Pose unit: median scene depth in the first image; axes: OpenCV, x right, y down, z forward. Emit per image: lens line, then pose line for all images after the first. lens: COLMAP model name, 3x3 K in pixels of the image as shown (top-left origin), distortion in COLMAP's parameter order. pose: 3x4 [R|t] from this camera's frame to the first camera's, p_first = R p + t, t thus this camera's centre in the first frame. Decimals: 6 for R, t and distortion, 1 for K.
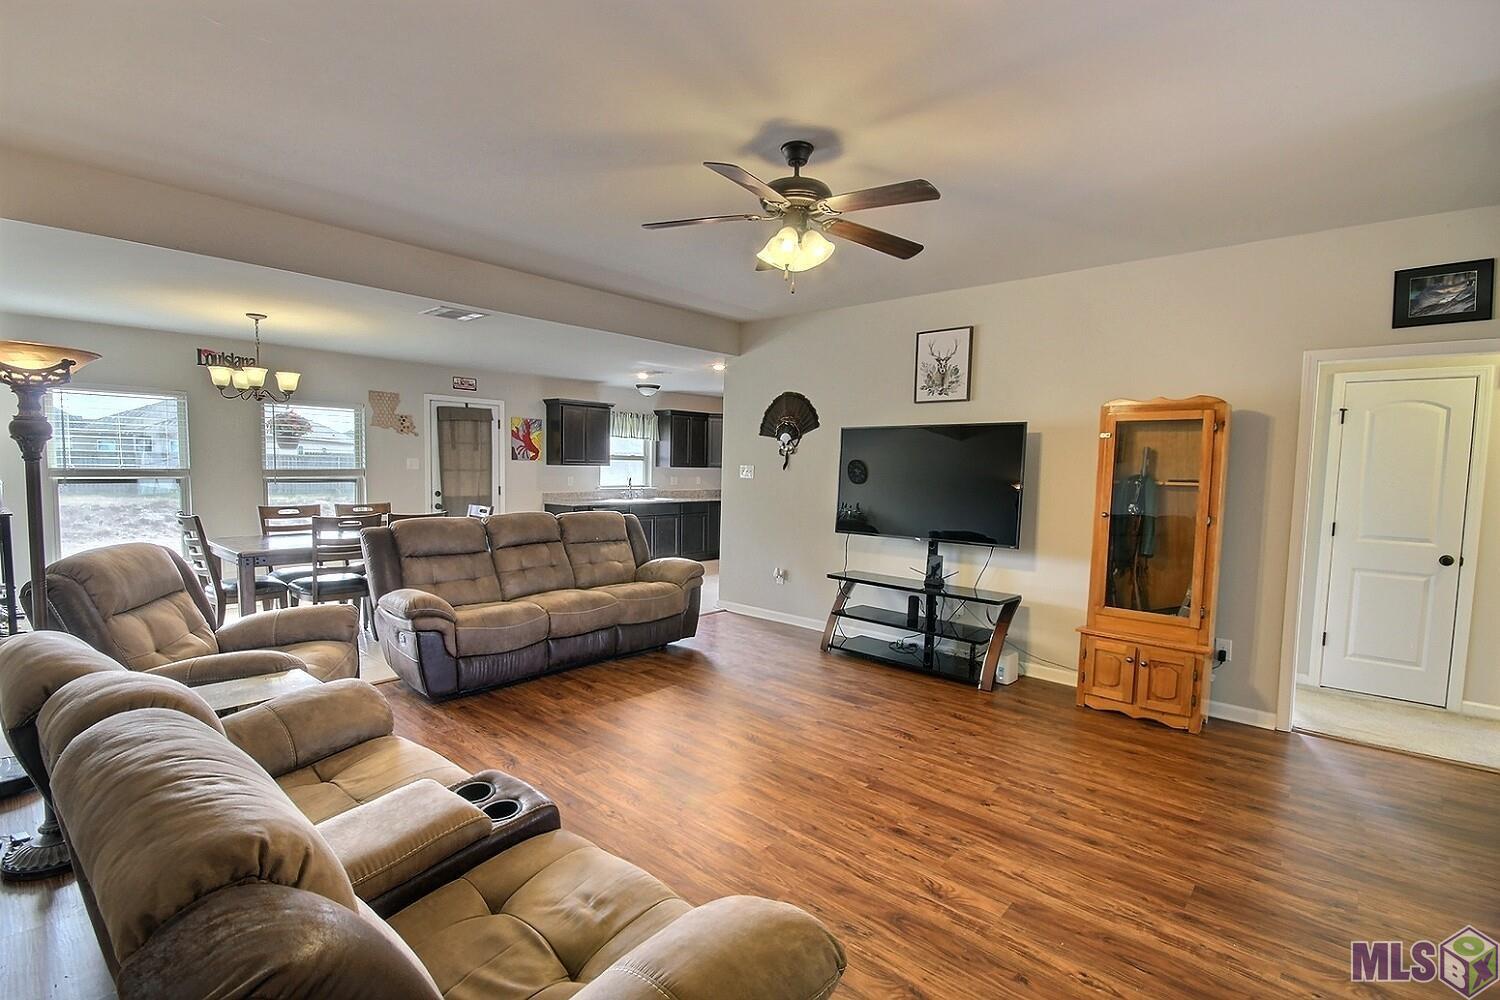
lens RADIAL K [[689.5, 0, 732.5], [0, 689.5, 520.2], [0, 0, 1]] dist [-0.005182, -0.001031]
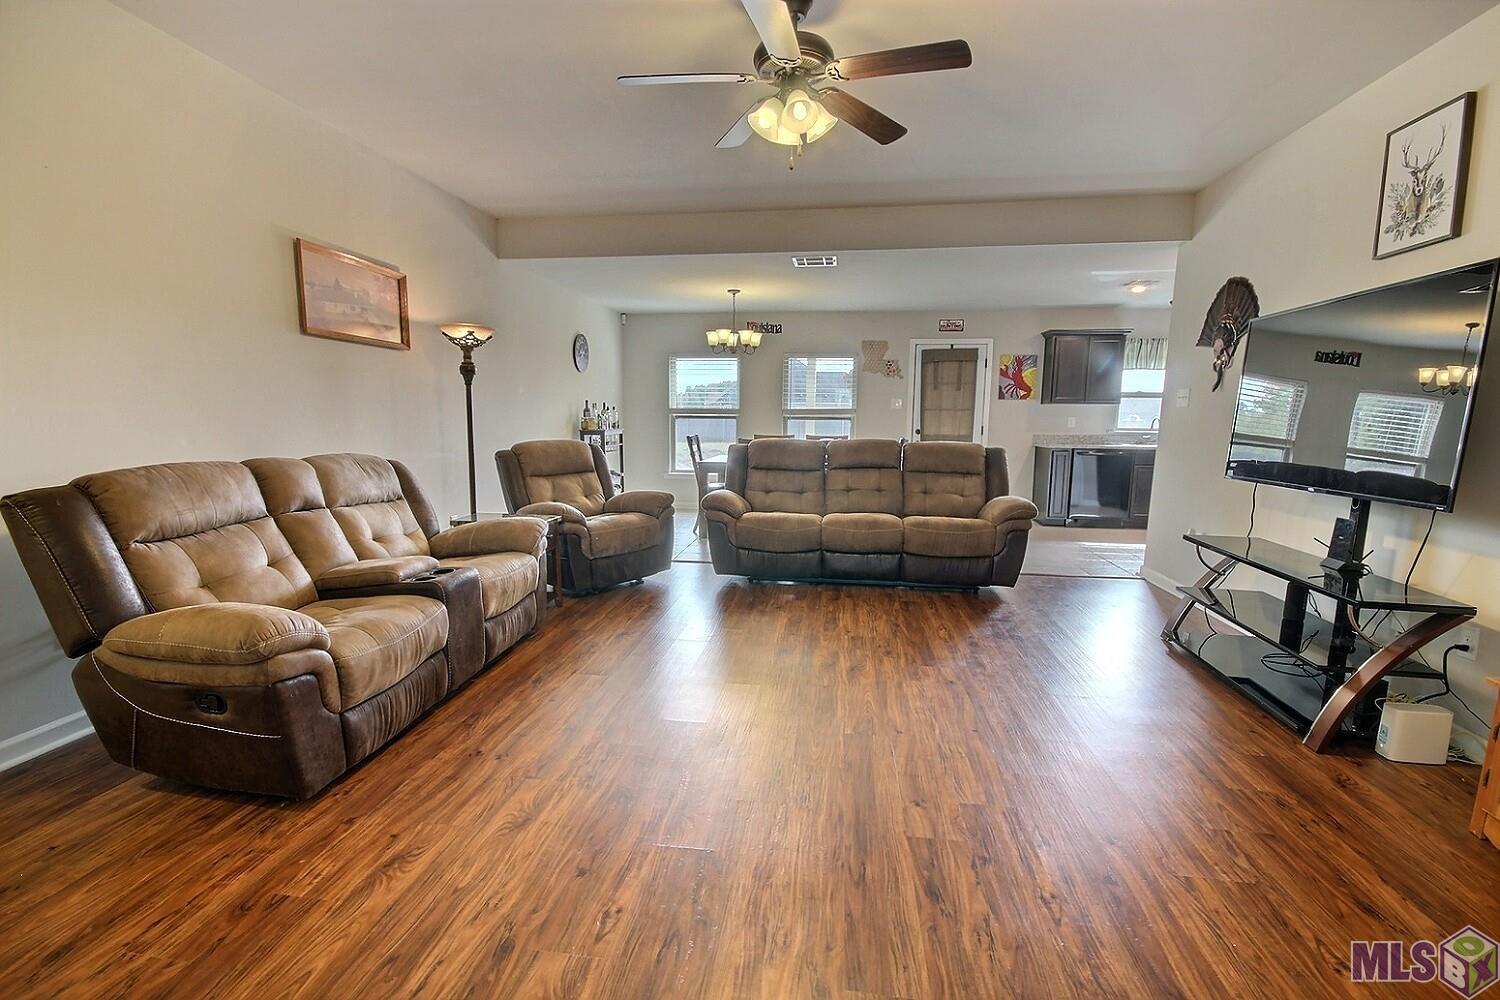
lens RADIAL K [[689.5, 0, 737.9], [0, 689.5, 511.9], [0, 0, 1]] dist [-0.005182, -0.001031]
pose [[0.551761, 0.100257, -0.827954, 0.326636], [-0.065256, 0.994895, 0.076984, 0.022251], [0.831445, 0.011552, 0.555487, 0.165089]]
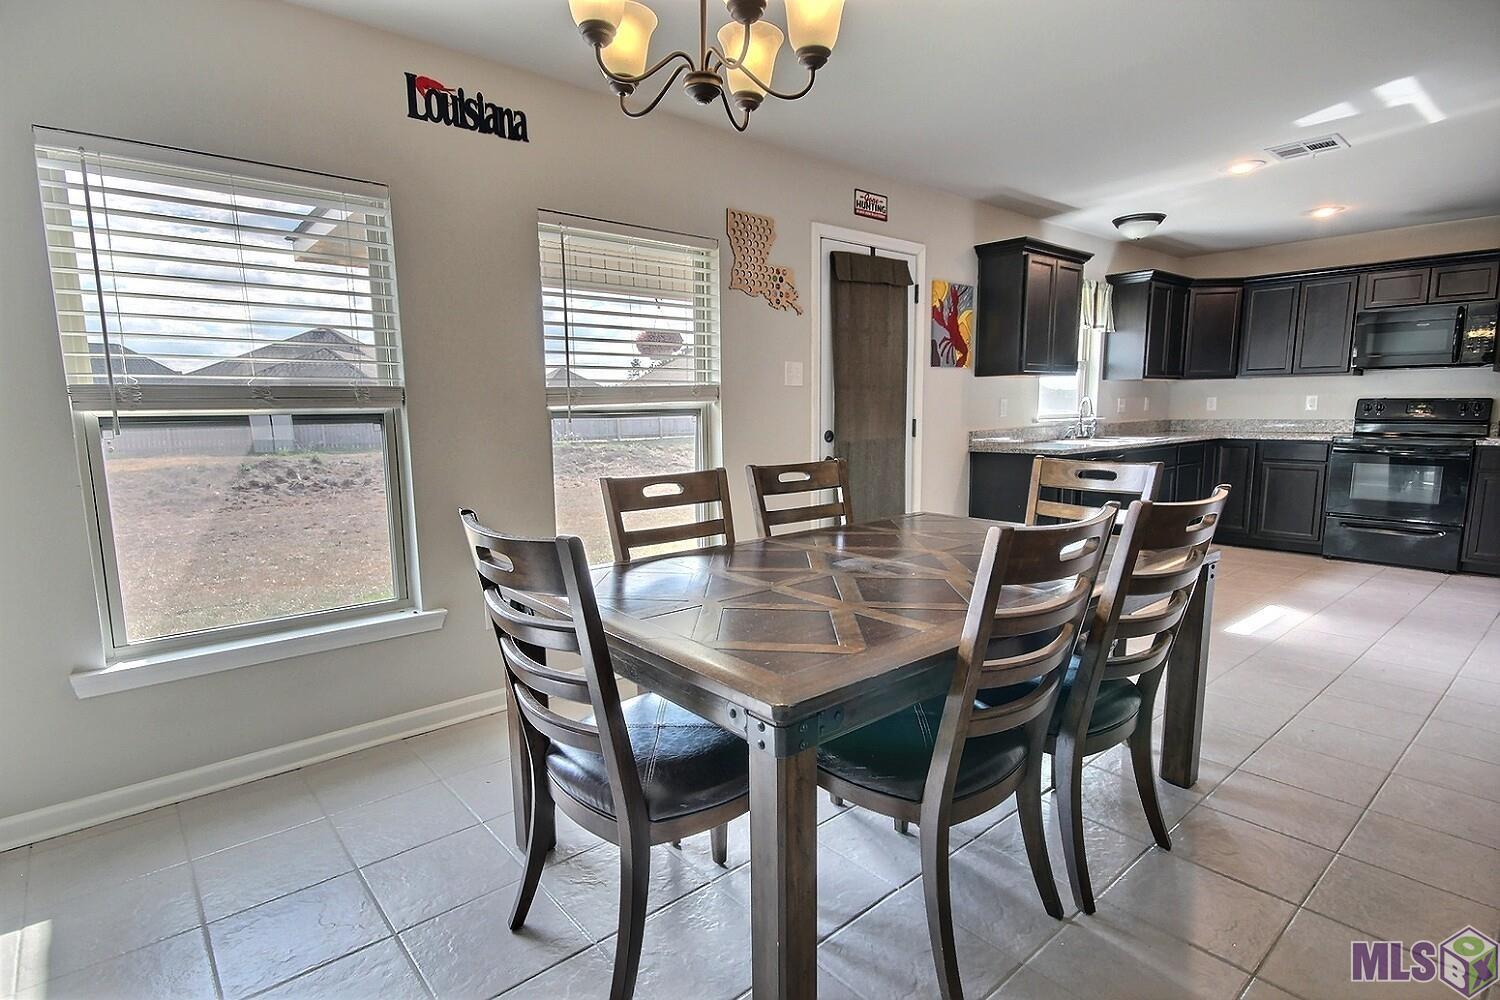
lens RADIAL K [[750.6, 0, 722.3], [0, 750.6, 517.9], [0, 0, 1]] dist [-0.001428, -0.000548]
pose [[0.989595, -0.011352, -0.143433, -0.428074], [0.021273, 0.997471, 0.067821, -0.018564], [0.142300, -0.070167, 0.987333, 0.462743]]
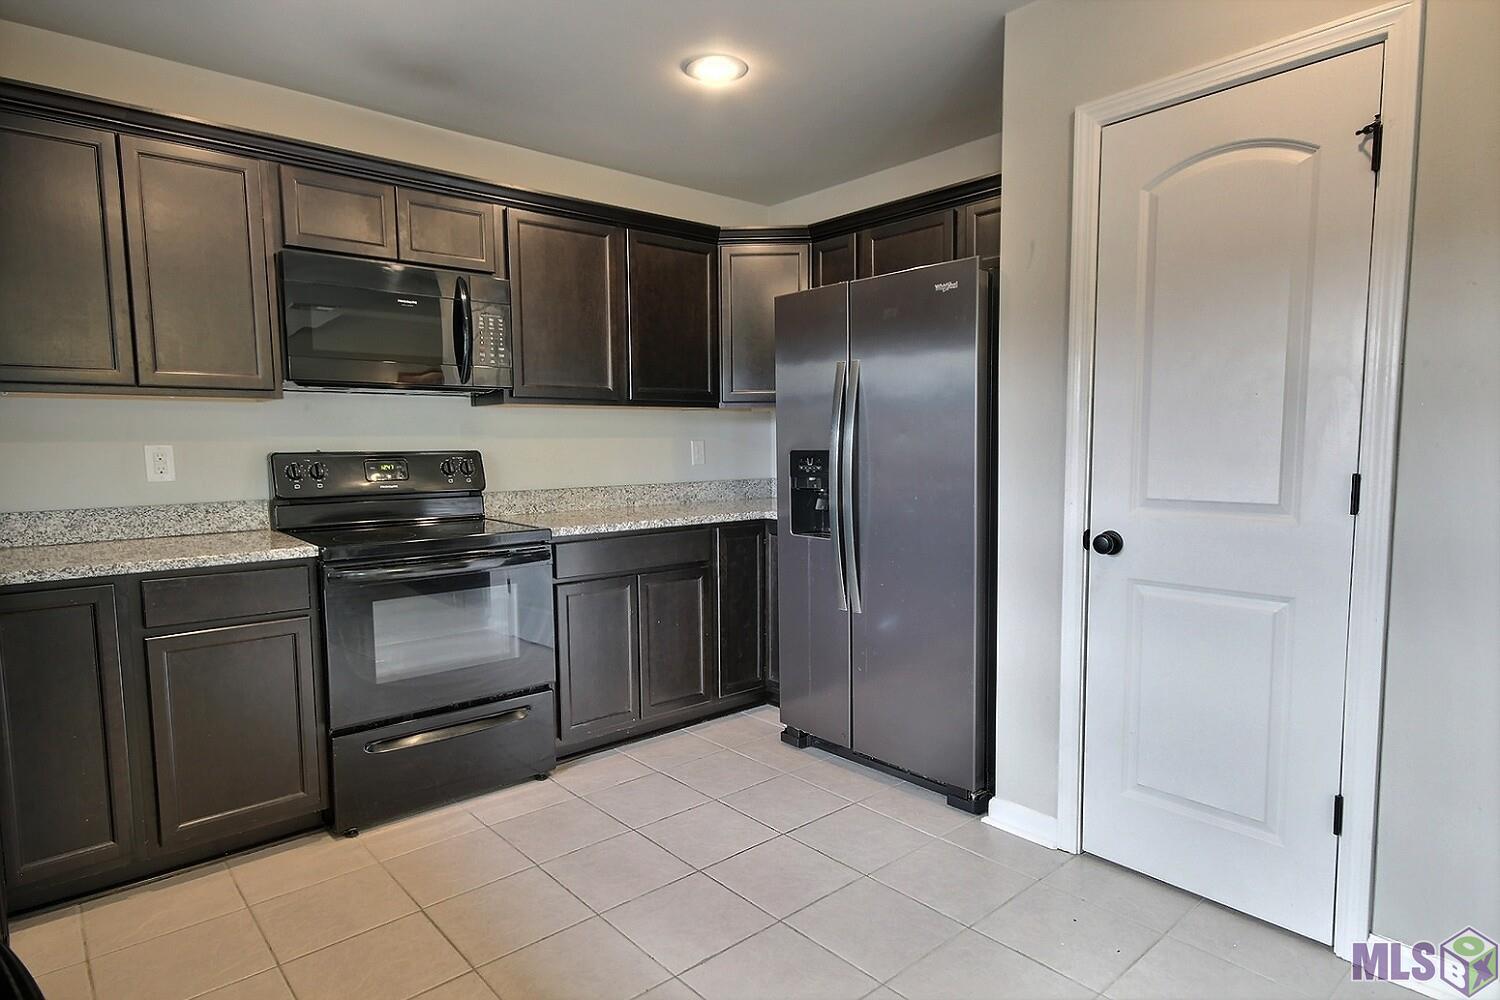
lens RADIAL K [[848.9, 0, 753.0], [0, 848.9, 507.0], [0, 0, 1]] dist [0.002749, -0.000249]
pose [[0.100389, -0.102925, 0.989610, -0.258675], [0.088664, 0.991603, 0.094138, -0.065948], [-0.990990, 0.078292, 0.108671, 1.051808]]
